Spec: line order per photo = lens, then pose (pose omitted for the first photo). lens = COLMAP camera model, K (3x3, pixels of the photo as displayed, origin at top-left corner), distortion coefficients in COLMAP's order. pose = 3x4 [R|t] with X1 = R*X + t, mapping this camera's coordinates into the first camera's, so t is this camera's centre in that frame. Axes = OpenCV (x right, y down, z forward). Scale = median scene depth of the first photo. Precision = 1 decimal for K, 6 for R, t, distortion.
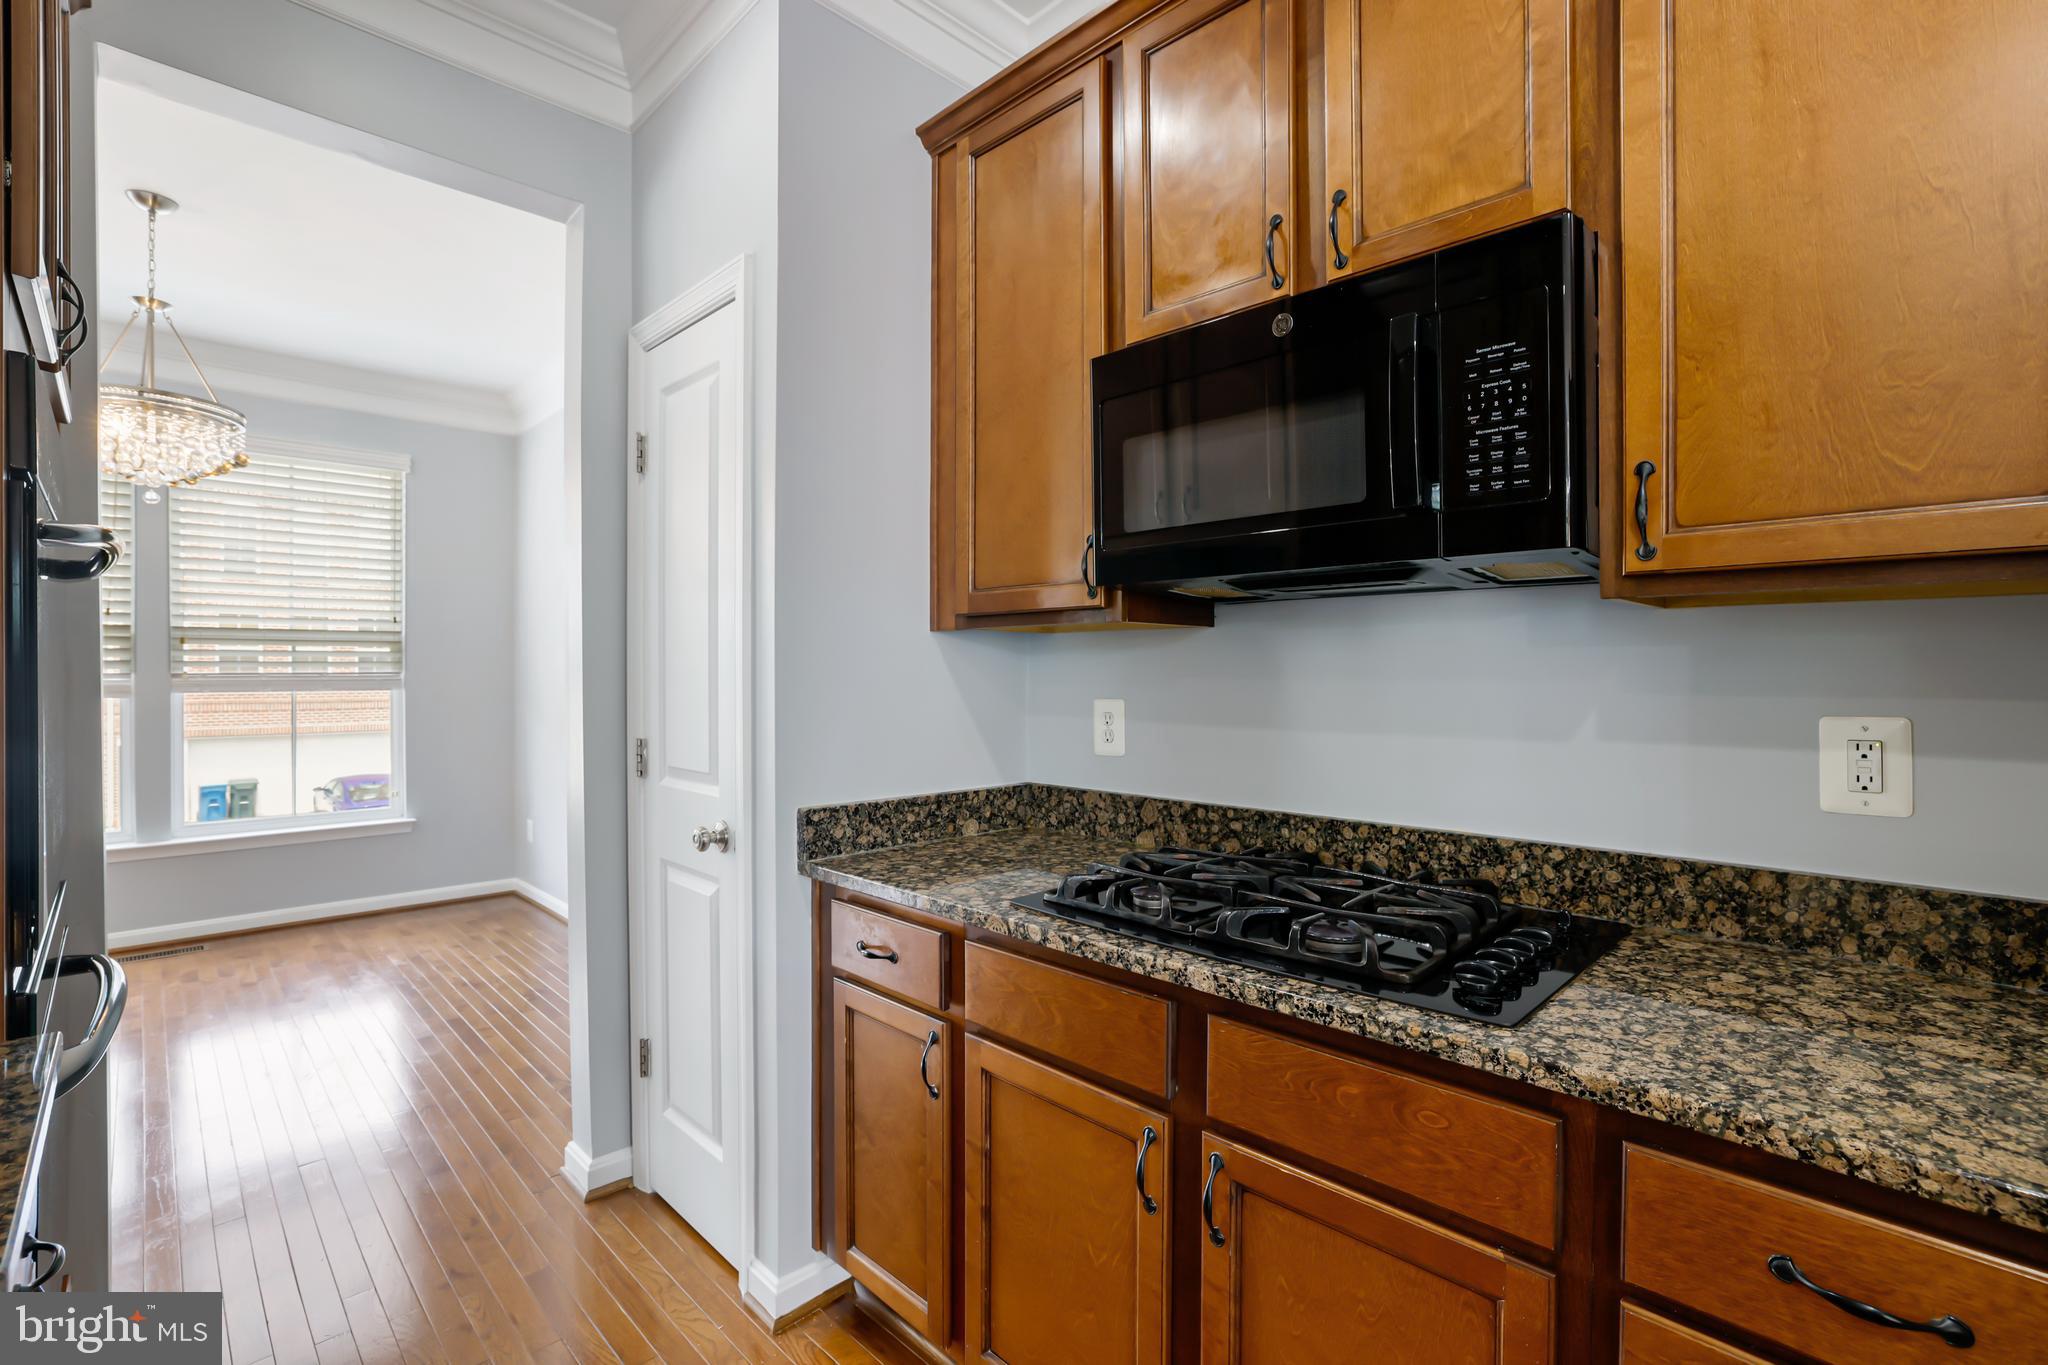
lens RADIAL K [[933.2, 0, 1024.3], [0, 933.2, 677.4], [0, 0, 1]] dist [-0.012343, 0.001656]
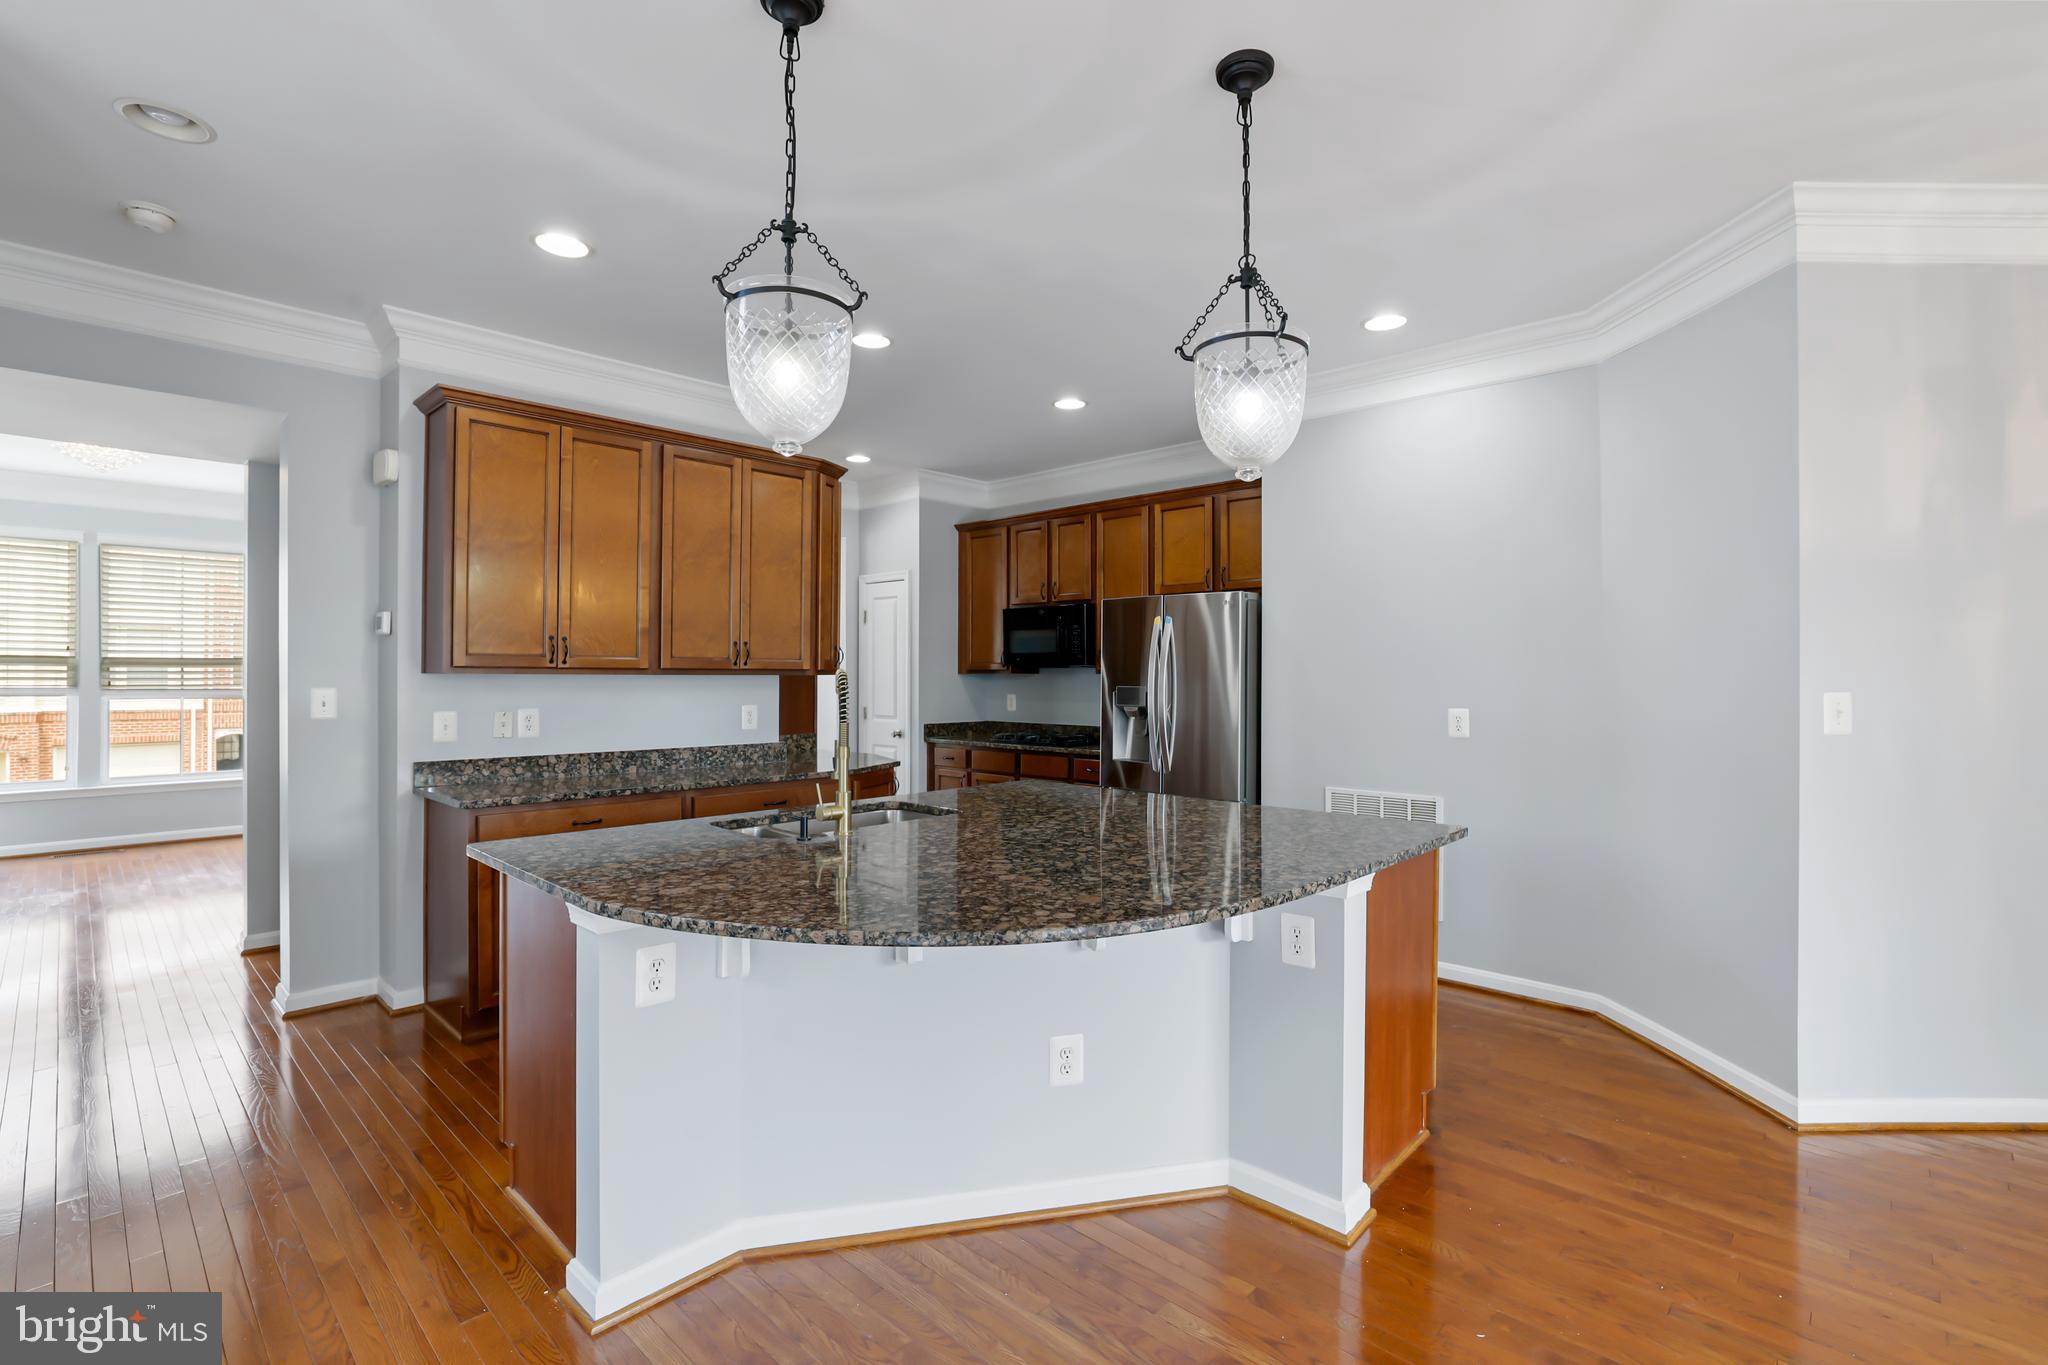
lens RADIAL K [[933.2, 0, 1018.6], [0, 933.2, 668.9], [0, 0, 1]] dist [-0.012343, 0.001656]
pose [[0.999436, 0.003325, 0.033429, 0.005942], [-0.003005, 0.999949, -0.009610, -0.043758], [-0.033459, 0.009504, 0.999395, -2.824186]]
